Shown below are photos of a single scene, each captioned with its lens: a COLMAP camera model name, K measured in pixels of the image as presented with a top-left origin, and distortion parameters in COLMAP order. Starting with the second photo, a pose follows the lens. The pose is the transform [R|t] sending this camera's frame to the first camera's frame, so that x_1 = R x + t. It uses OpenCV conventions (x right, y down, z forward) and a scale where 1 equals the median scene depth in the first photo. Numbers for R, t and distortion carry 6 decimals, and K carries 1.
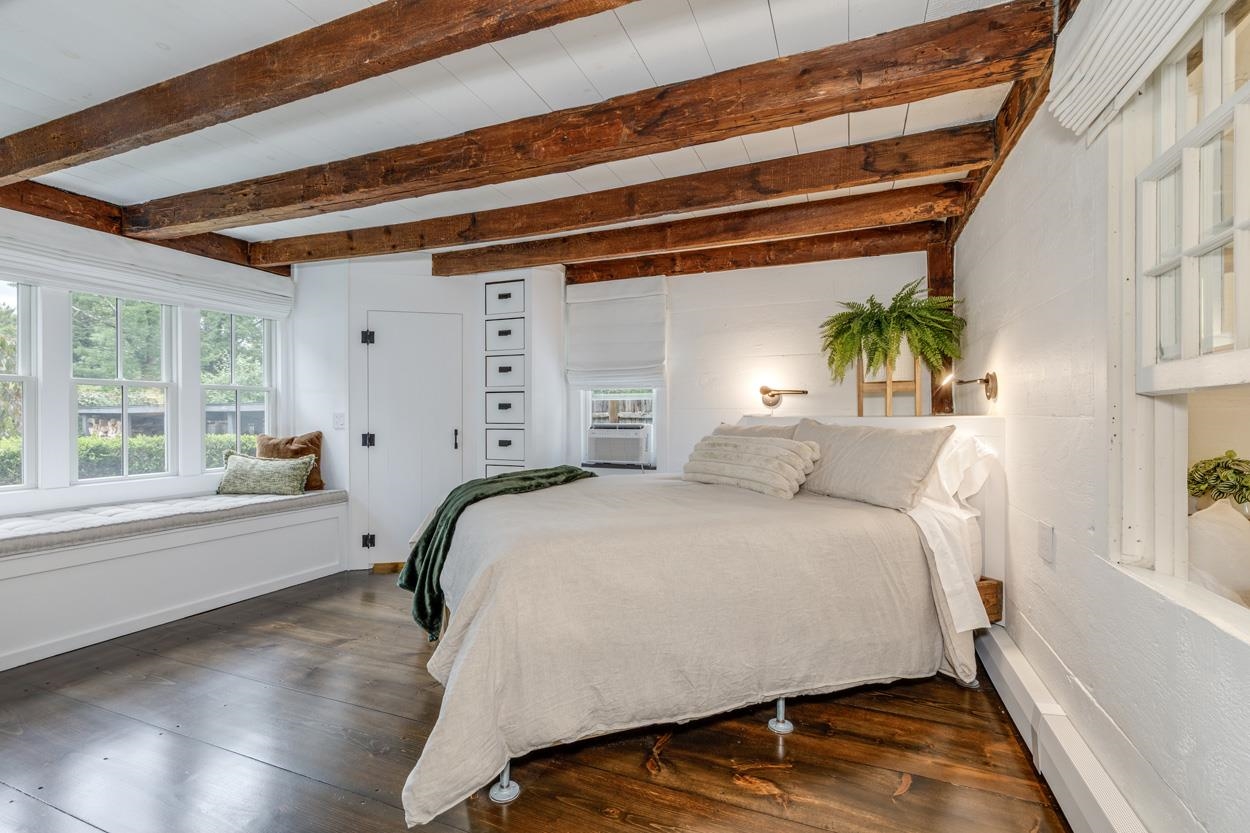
lens RADIAL K [[563.9, 0, 625.0], [0, 563.9, 416.5], [0, 0, 1]] dist [0.000184, 0.000031]
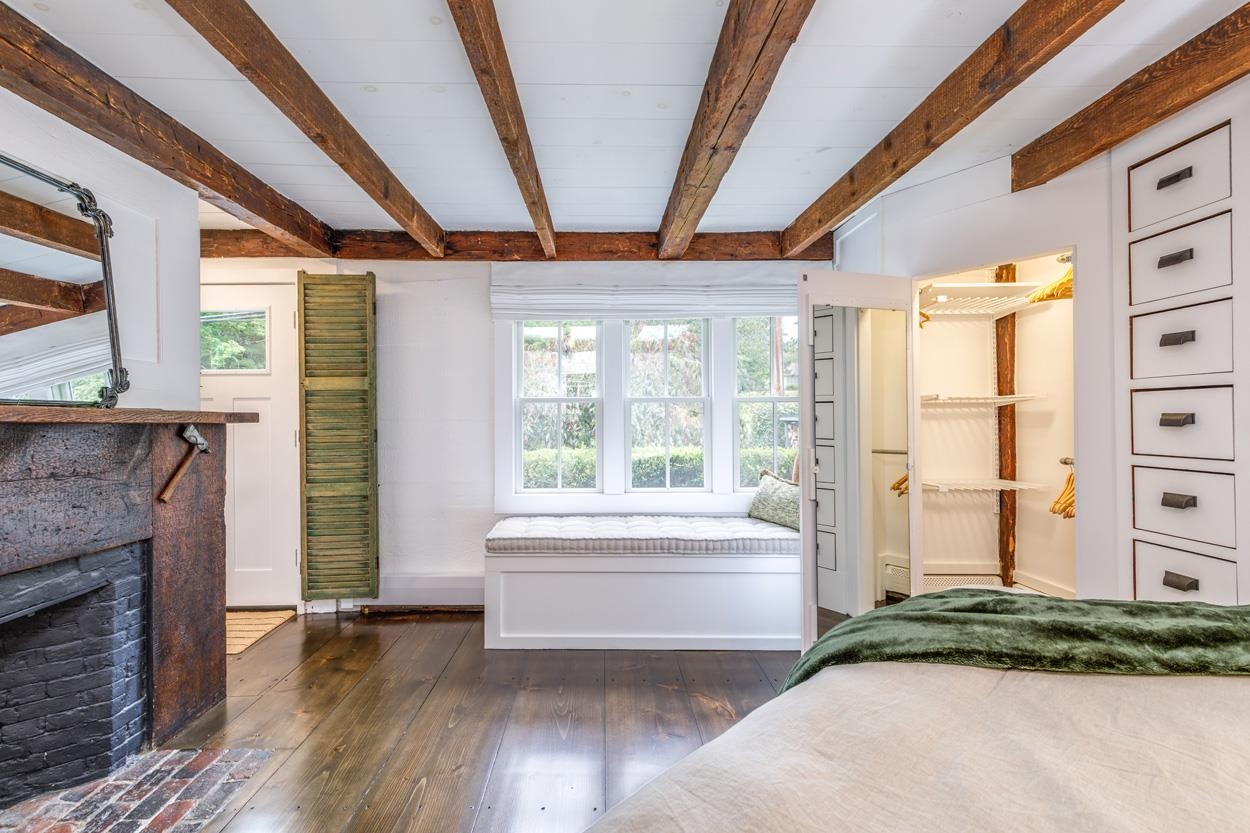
lens RADIAL K [[563.9, 0, 625.0], [0, 563.9, 416.5], [0, 0, 1]] dist [0.000184, 0.000031]
pose [[0.373118, -0.001992, -0.927782, 0.052291], [0.004129, 0.999991, -0.000486, -0.027145], [0.927775, -0.003650, 0.373123, 0.501278]]
